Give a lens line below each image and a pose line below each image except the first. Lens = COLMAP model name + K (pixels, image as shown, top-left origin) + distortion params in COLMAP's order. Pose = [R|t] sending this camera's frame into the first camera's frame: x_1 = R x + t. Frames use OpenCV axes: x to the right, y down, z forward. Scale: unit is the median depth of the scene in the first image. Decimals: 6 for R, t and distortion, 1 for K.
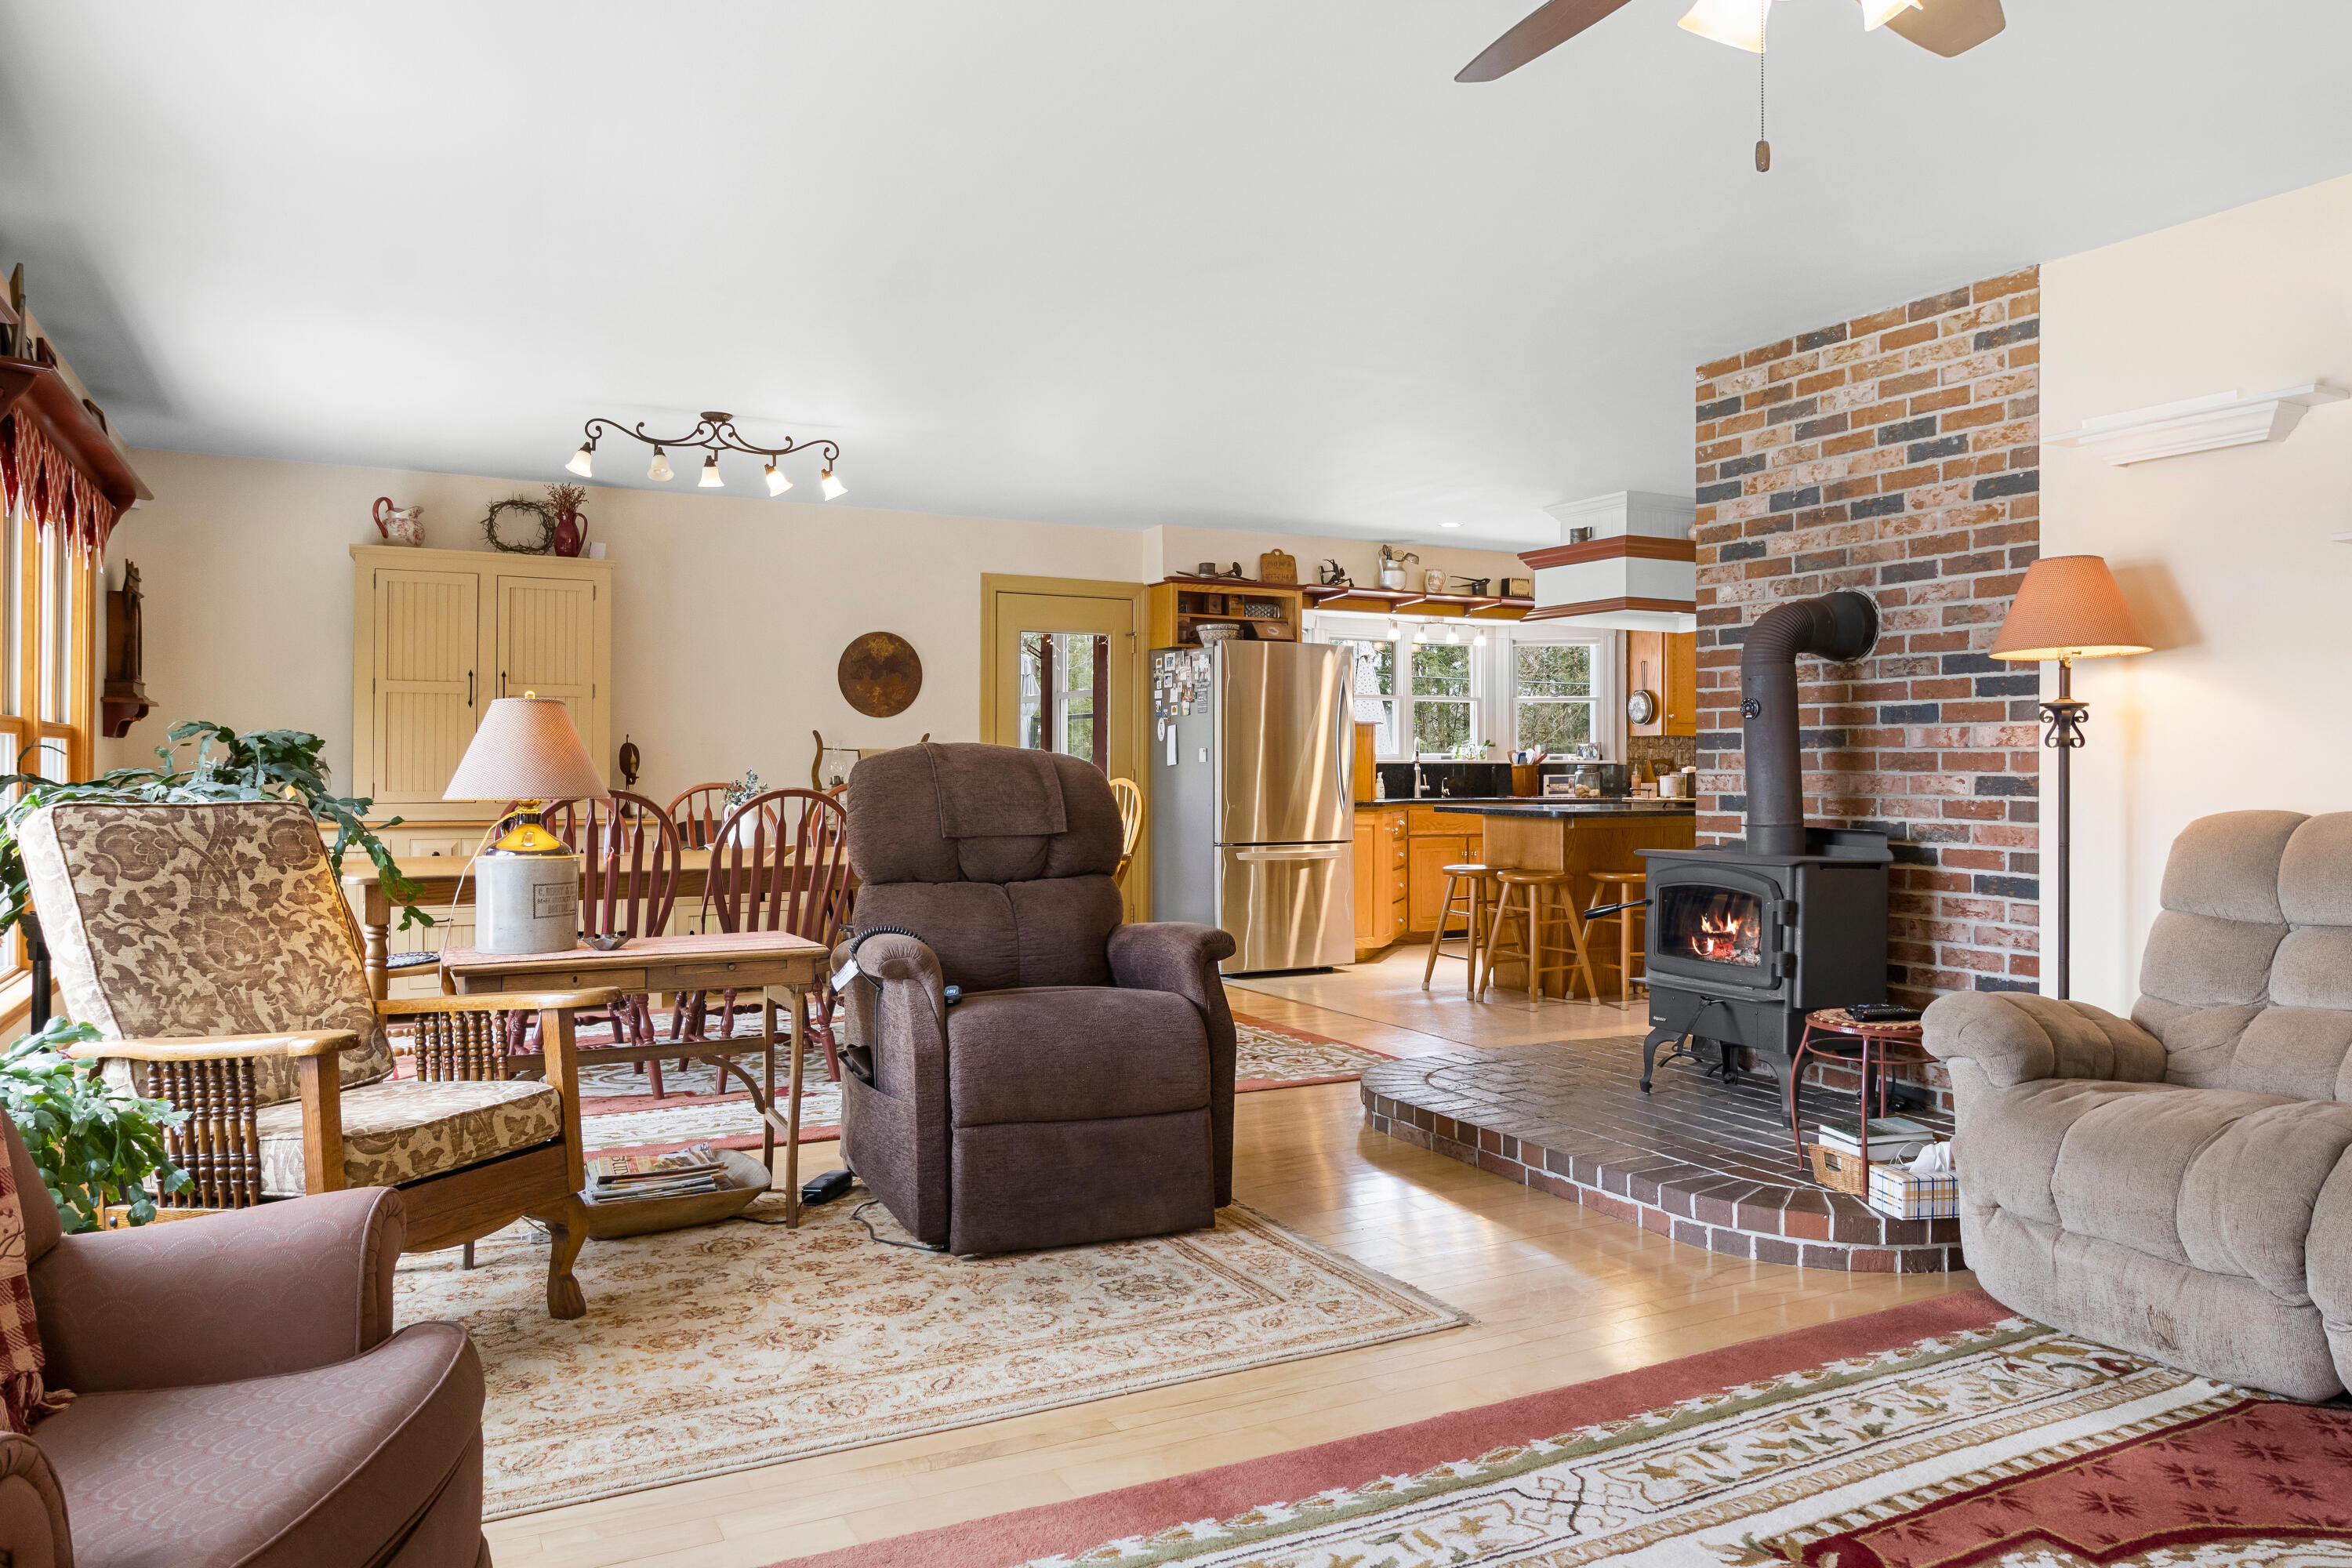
lens RADIAL K [[1590.3, 0, 1176.0], [0, 1590.3, 784.0], [0, 0, 1]] dist [-0.000869, -0.000321]
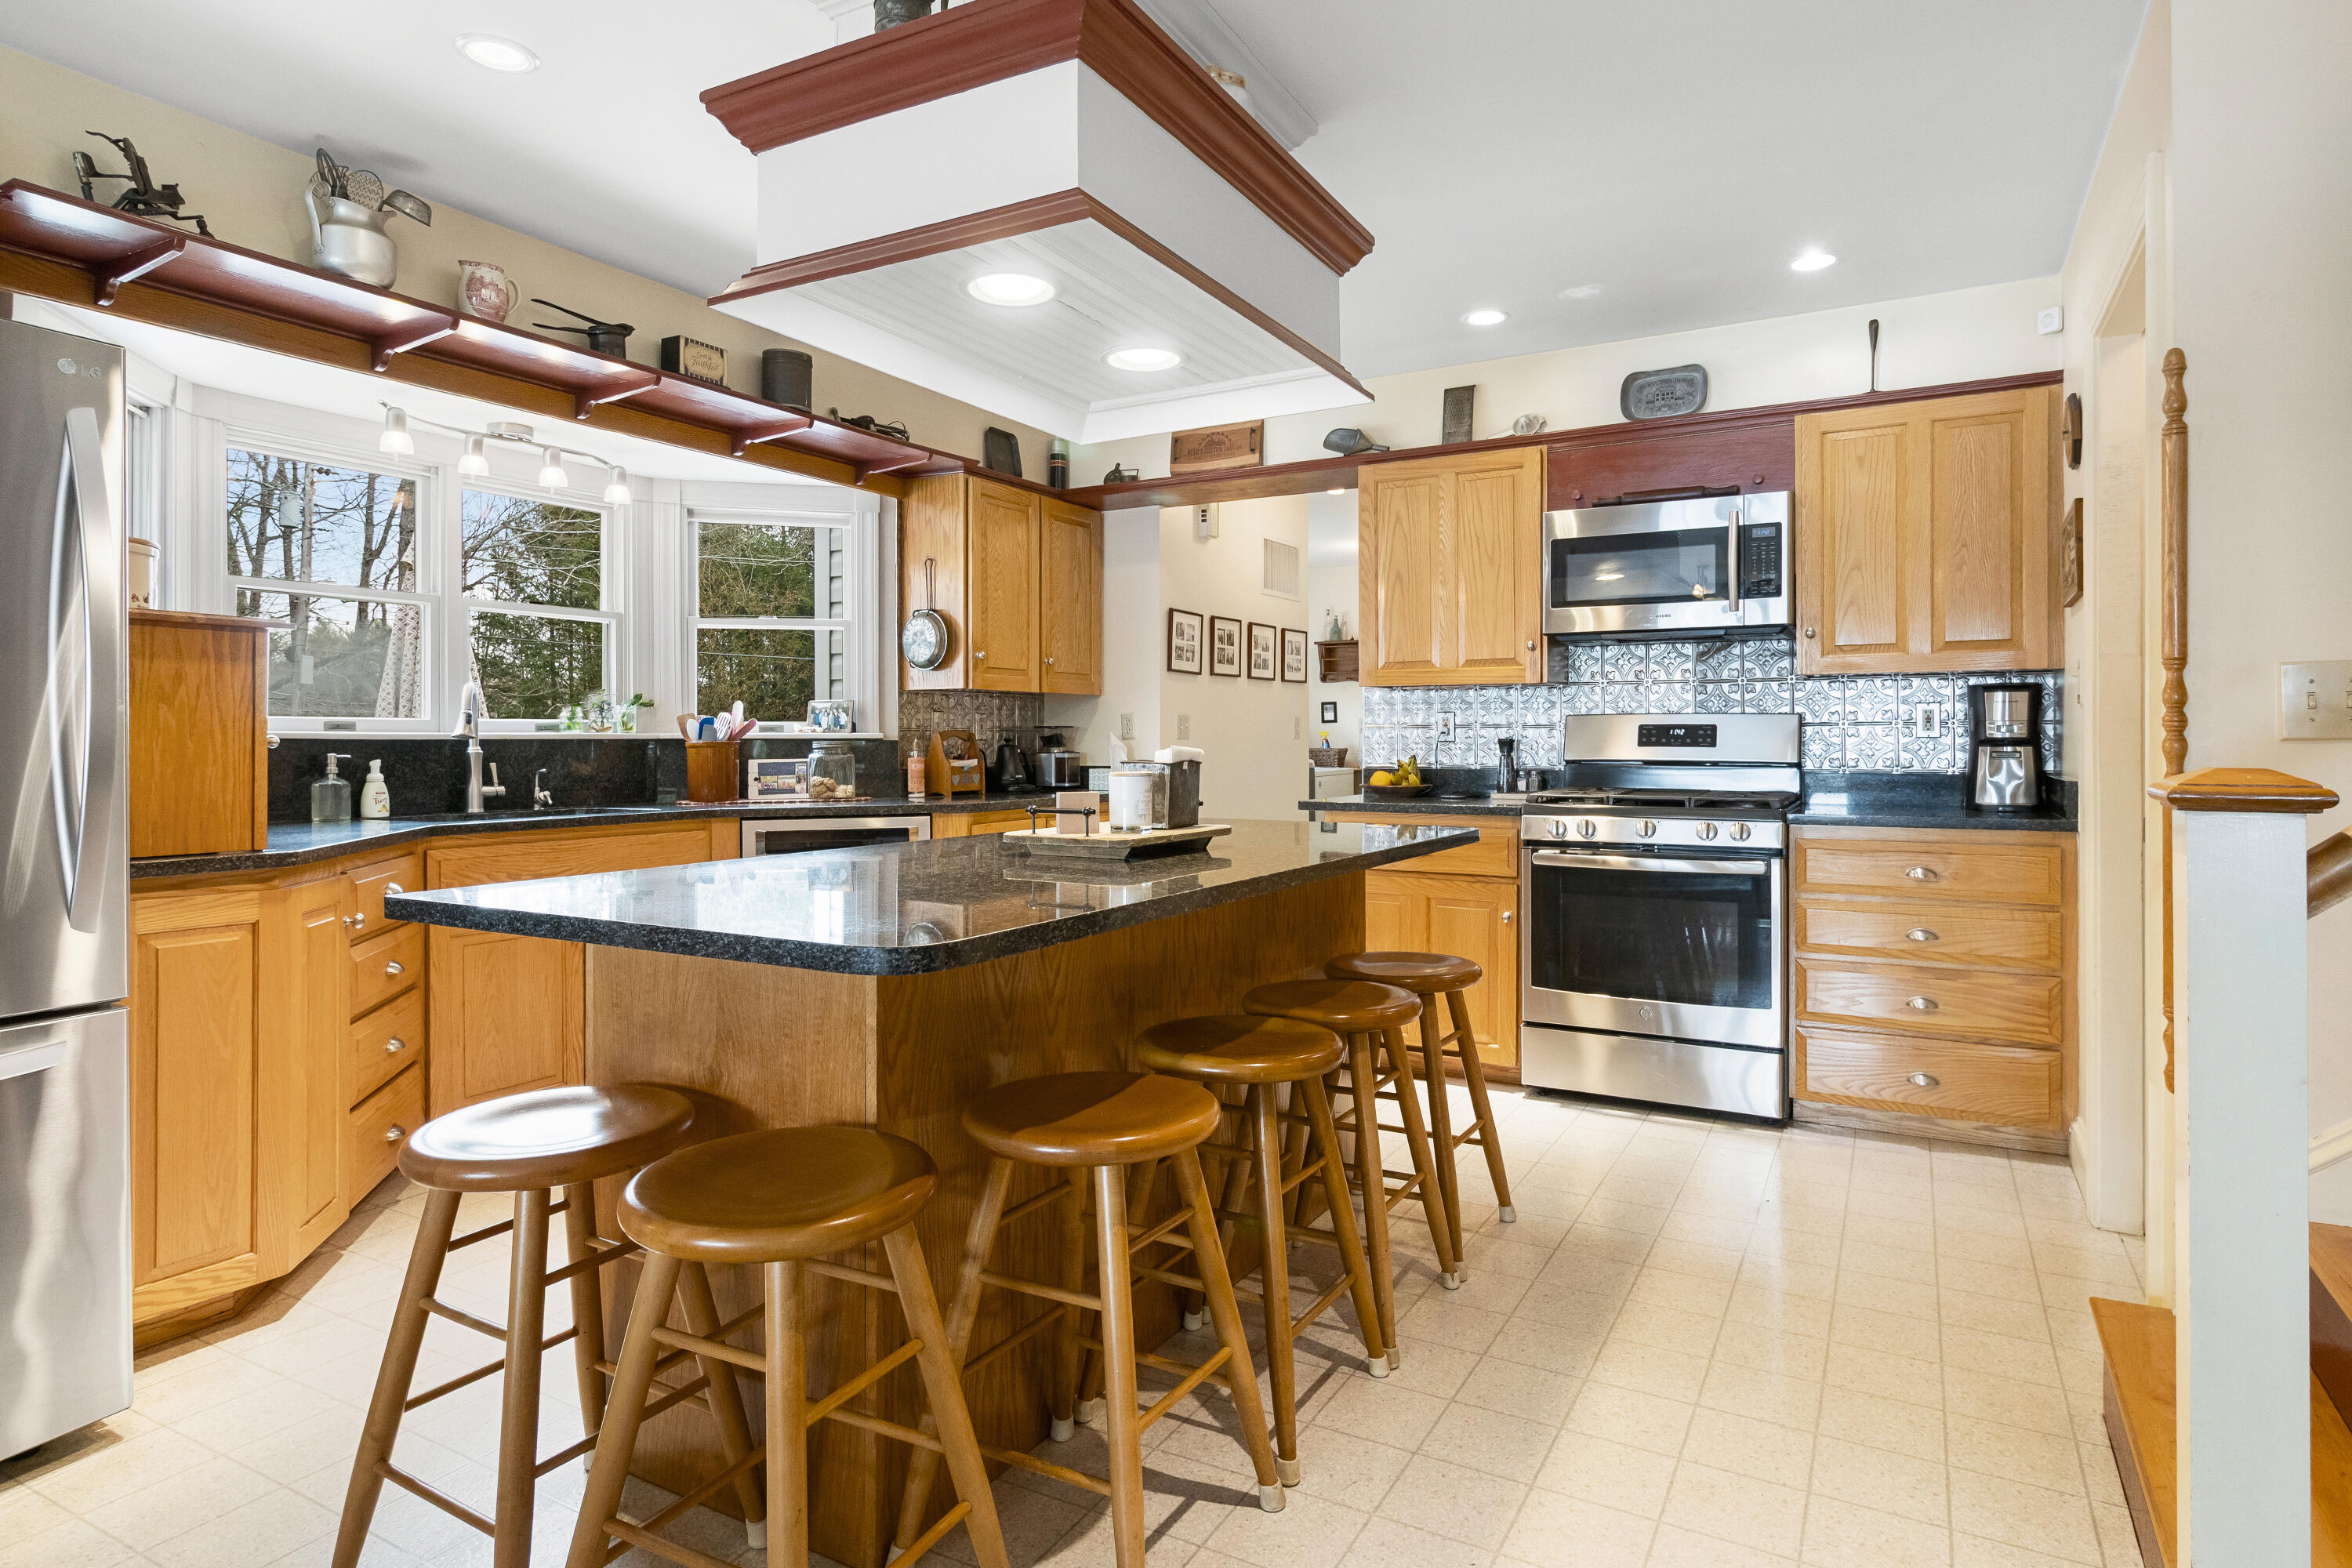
lens RADIAL K [[1277.8, 0, 1181.1], [0, 1277.8, 729.5], [0, 0, 1]] dist [-0.001585, 0.000308]
pose [[0.838078, 0.000552, 0.545551, 0.121863], [0.007050, 0.999905, -0.011842, -0.010176], [-0.545505, 0.013770, 0.837994, 0.575981]]
